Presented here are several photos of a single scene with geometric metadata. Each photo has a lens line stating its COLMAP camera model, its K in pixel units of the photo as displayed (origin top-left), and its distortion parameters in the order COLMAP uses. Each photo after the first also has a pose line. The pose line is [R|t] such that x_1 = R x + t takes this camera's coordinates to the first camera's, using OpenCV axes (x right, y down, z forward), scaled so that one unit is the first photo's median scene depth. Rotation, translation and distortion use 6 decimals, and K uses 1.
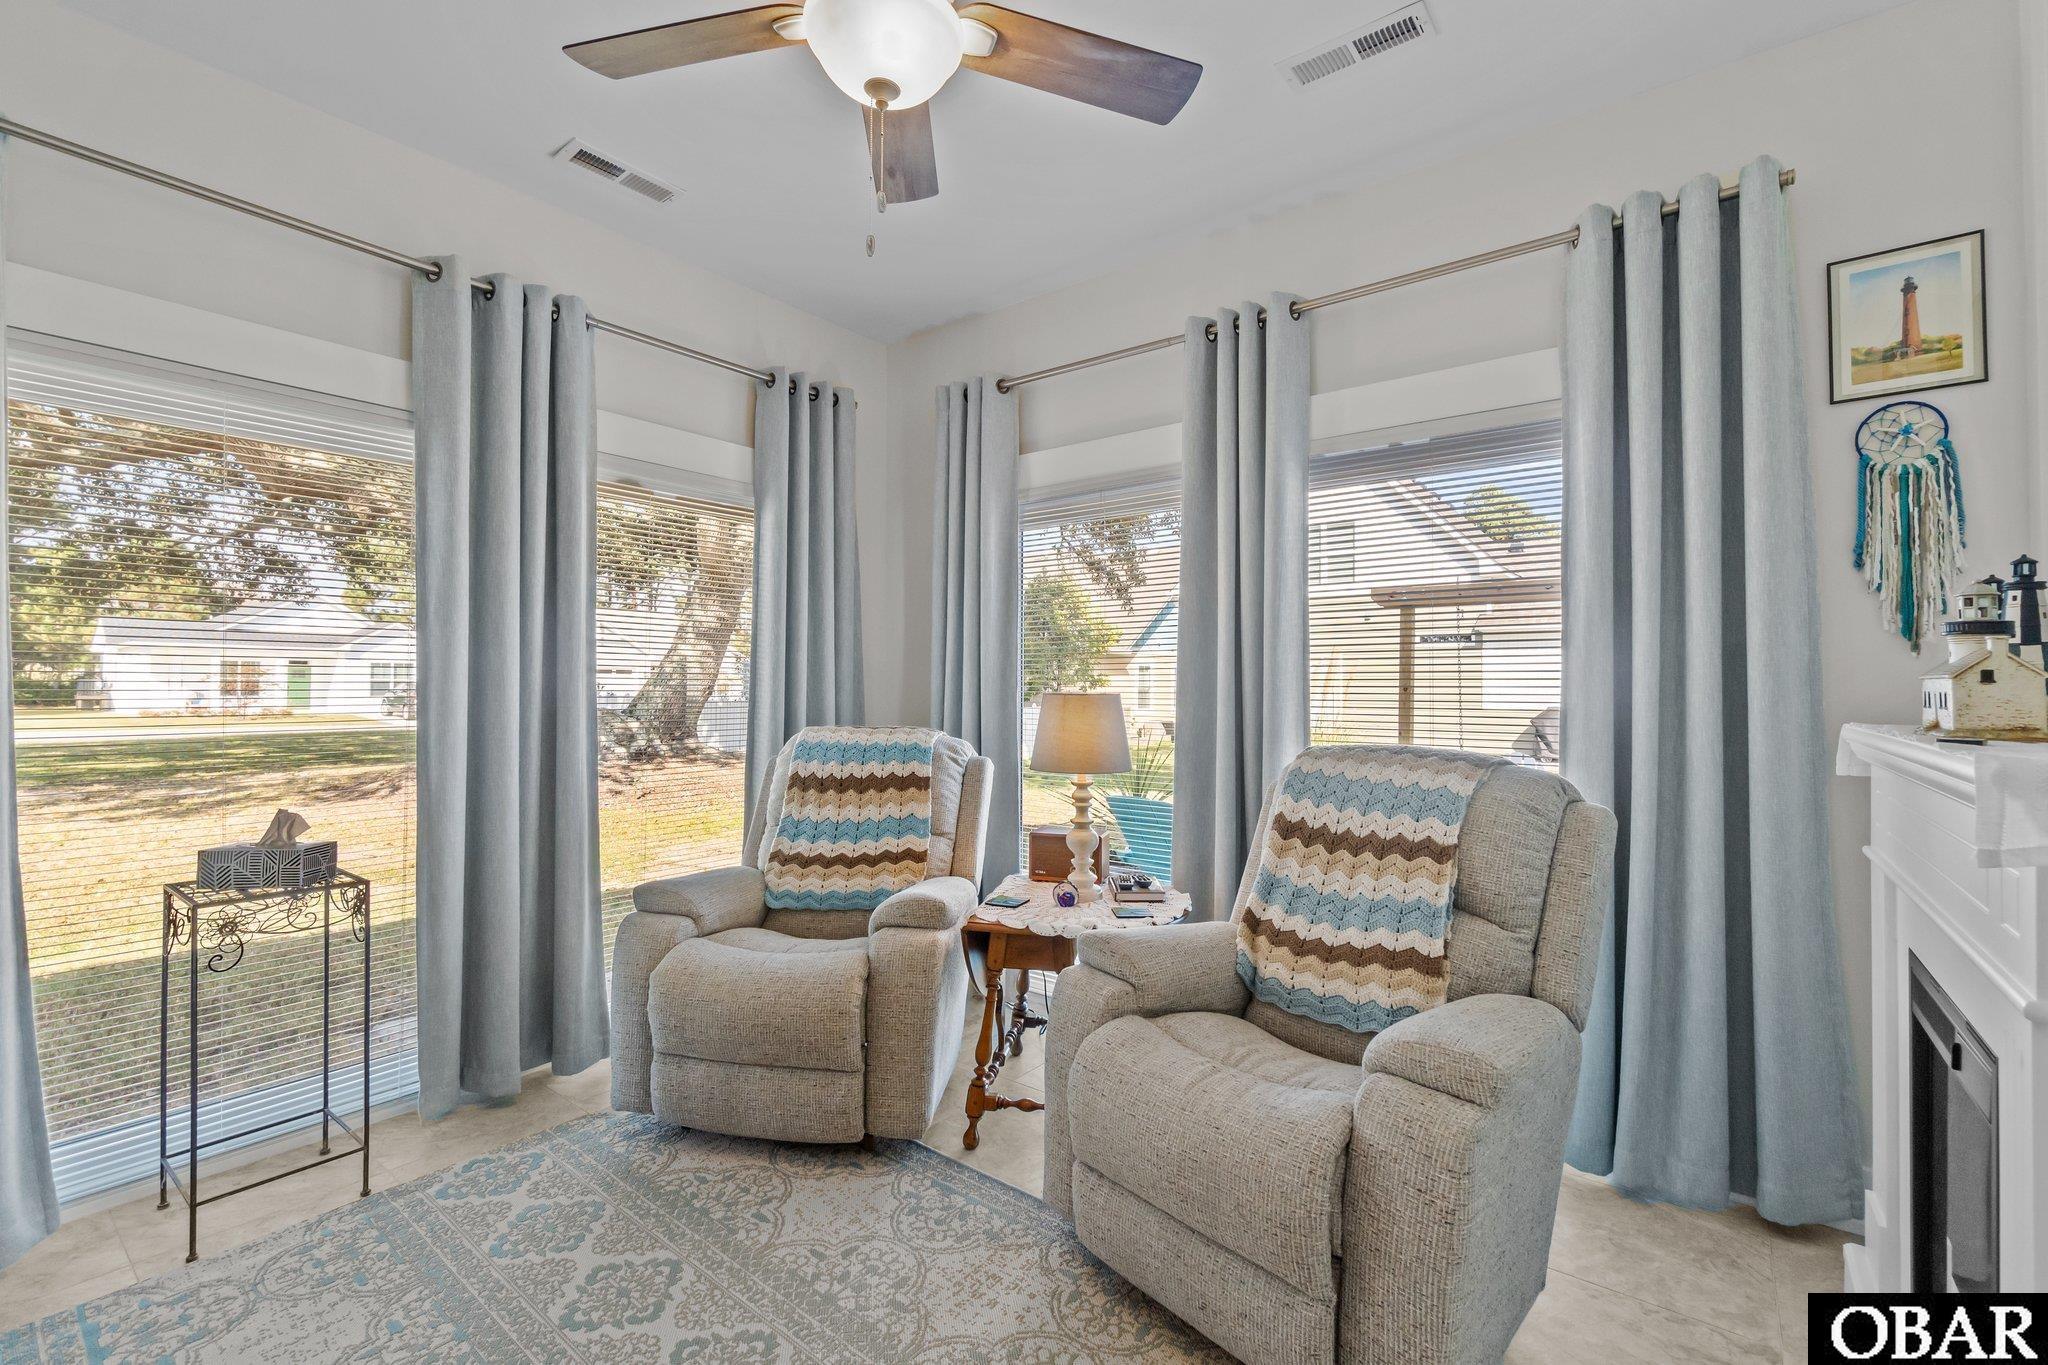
lens RADIAL K [[875.5, 0, 1024.5], [0, 875.5, 672.5], [0, 0, 1]] dist [0.000214, 0.000018]
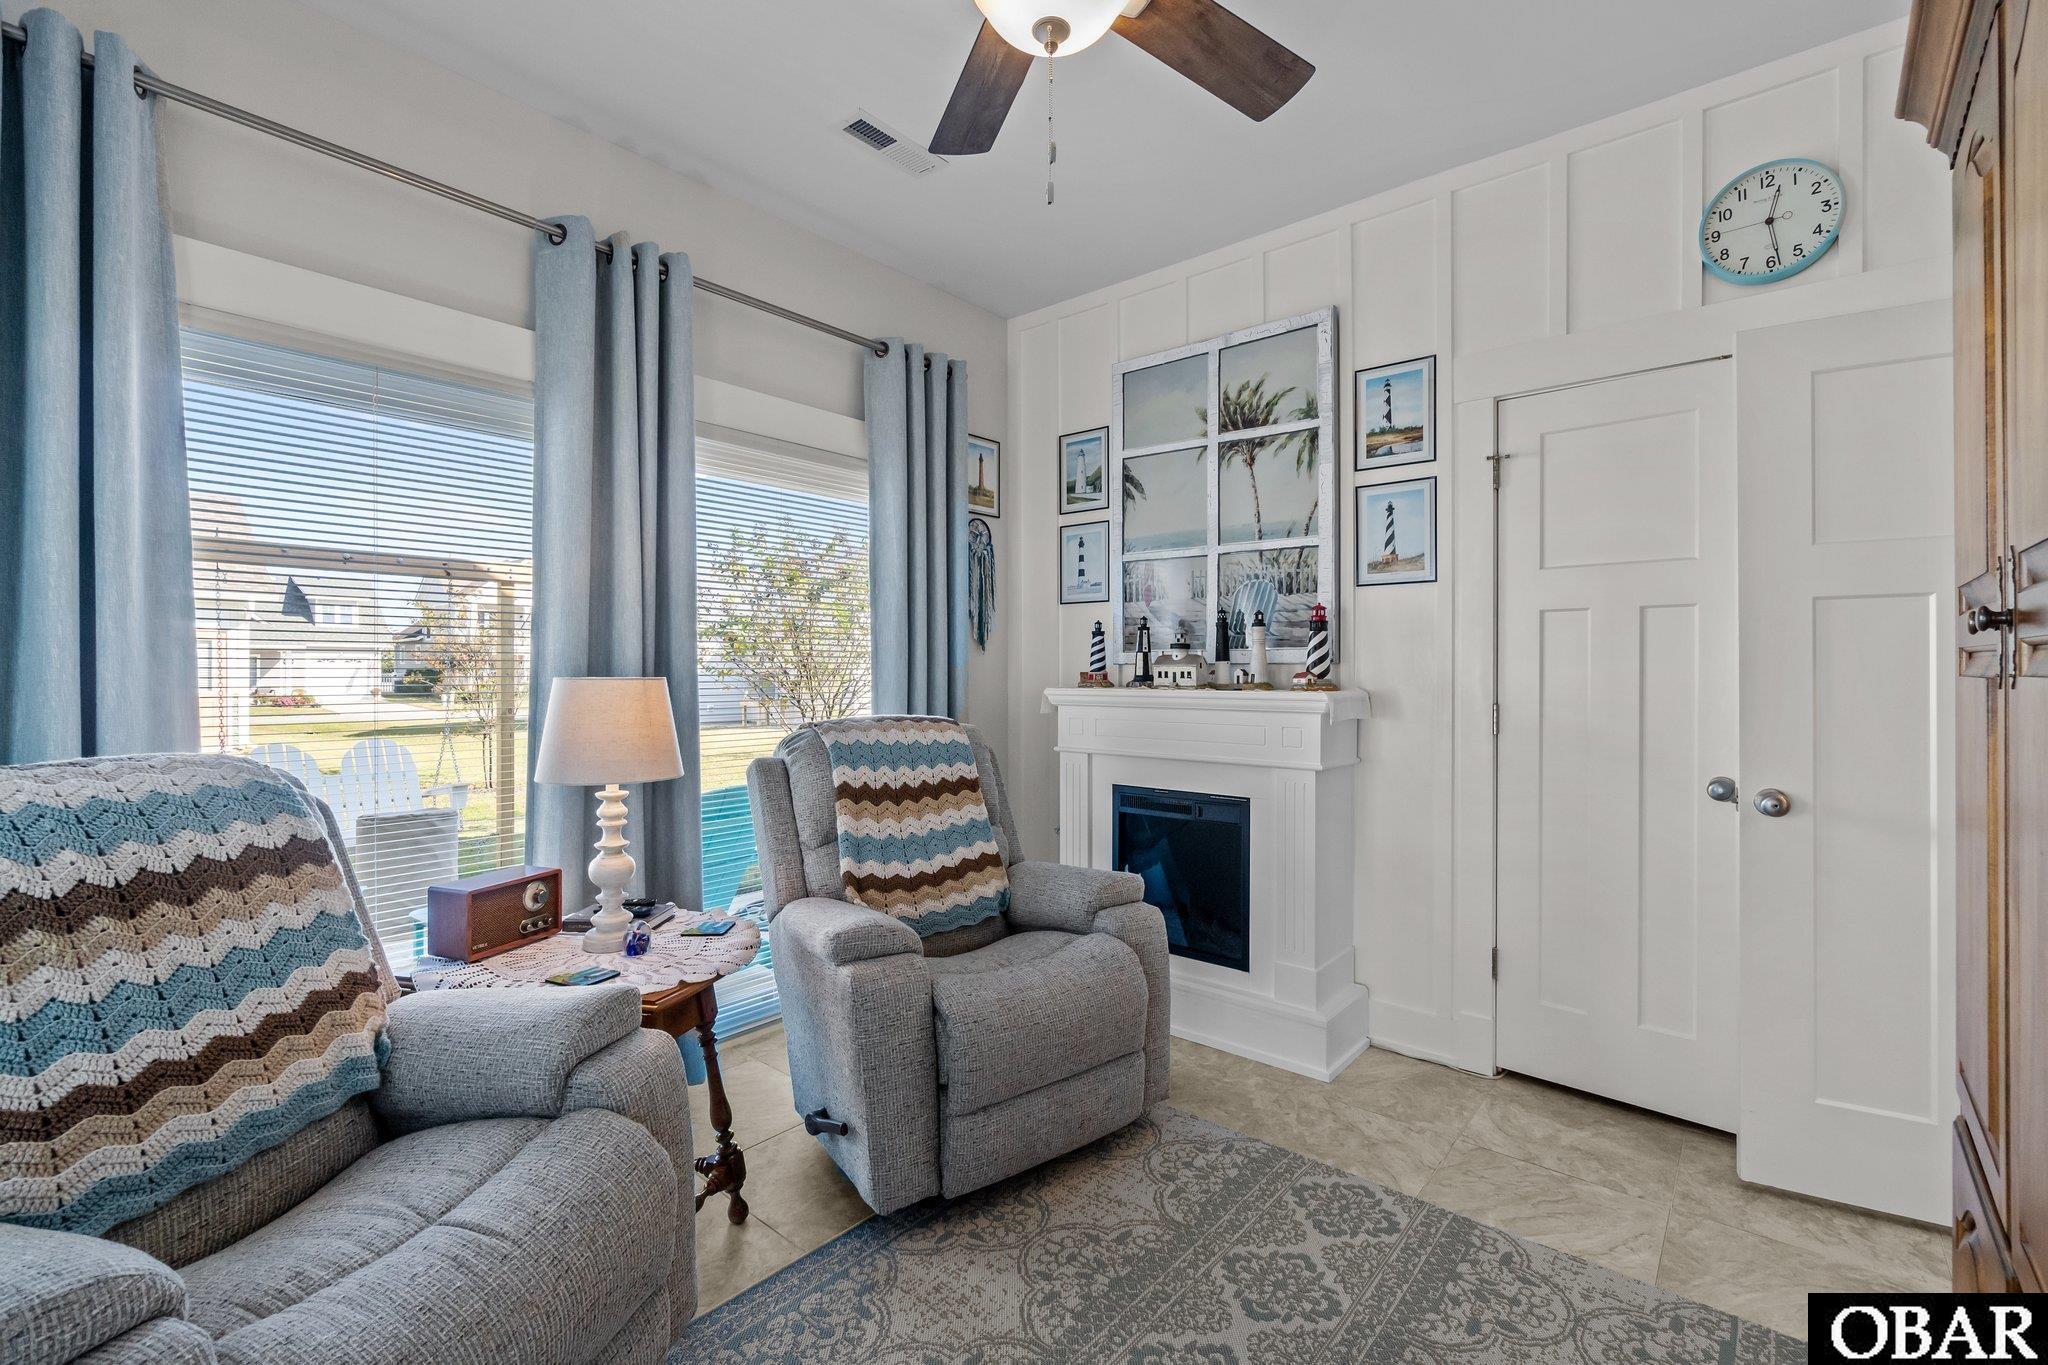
lens RADIAL K [[875.5, 0, 1024.5], [0, 875.5, 672.5], [0, 0, 1]] dist [0.000214, 0.000018]
pose [[0.063572, -0.004467, 0.997967, -0.897833], [-0.014439, 0.999881, 0.005396, 0.012956], [-0.997873, -0.014753, 0.063500, 0.786861]]
